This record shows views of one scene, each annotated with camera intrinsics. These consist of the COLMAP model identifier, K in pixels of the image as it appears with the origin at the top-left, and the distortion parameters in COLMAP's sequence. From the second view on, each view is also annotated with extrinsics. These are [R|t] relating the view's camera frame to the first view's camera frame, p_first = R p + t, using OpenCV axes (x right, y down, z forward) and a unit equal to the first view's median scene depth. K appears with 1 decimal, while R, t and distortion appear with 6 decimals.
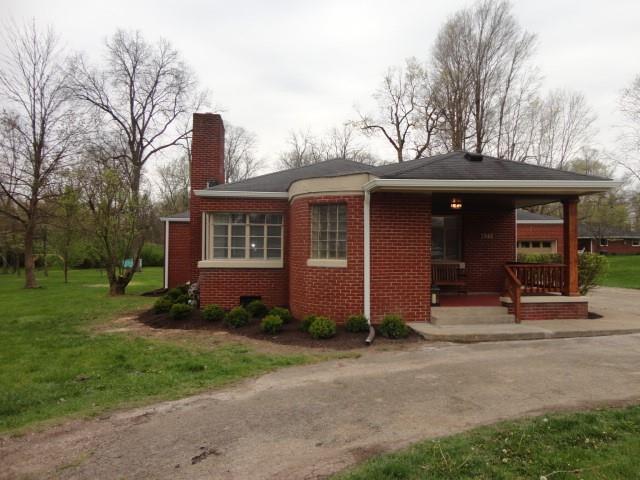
lens RADIAL K [[469.1, 0, 321.9], [0, 469.1, 238.4], [0, 0, 1]] dist [-0.009185, 0.005484]
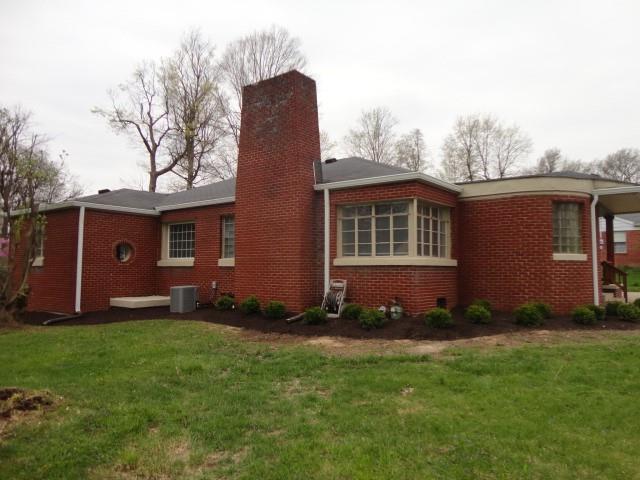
lens RADIAL K [[469.6, 0, 320.0], [0, 469.6, 240.0], [0, 0, 1]] dist [-0.003047, 0.006978]
pose [[0.733555, 0.052064, 0.677632, -0.729296], [-0.027985, 0.998530, -0.046424, 0.050445], [-0.679053, 0.015091, 0.733934, 0.381112]]
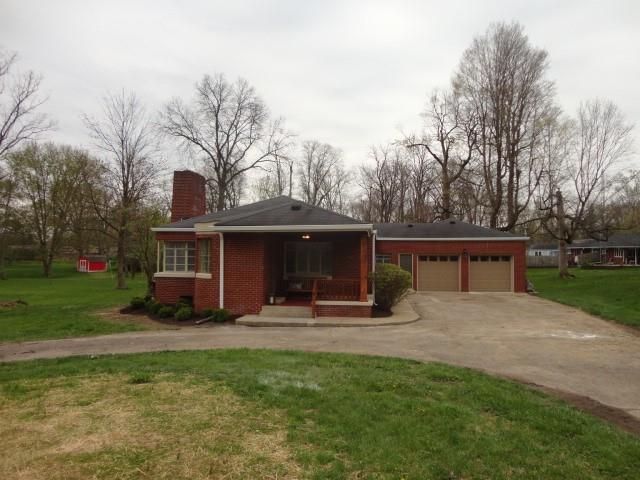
lens RADIAL K [[469.1, 0, 321.9], [0, 469.1, 238.4], [0, 0, 1]] dist [-0.009185, 0.005484]
pose [[0.967616, -0.005427, -0.252367, 0.582834], [0.002612, 0.999931, -0.011491, -0.041107], [0.252412, 0.010459, 0.967563, -0.326970]]
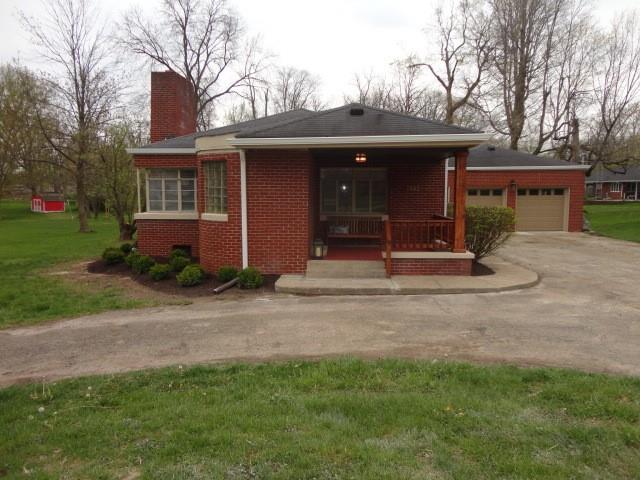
lens RADIAL K [[469.1, 0, 321.9], [0, 469.1, 238.4], [0, 0, 1]] dist [-0.009185, 0.005484]
pose [[0.982960, 0.014451, -0.183253, 0.325078], [0.007831, 0.992708, 0.120288, -0.019465], [0.183655, -0.119673, 0.975679, -0.007214]]
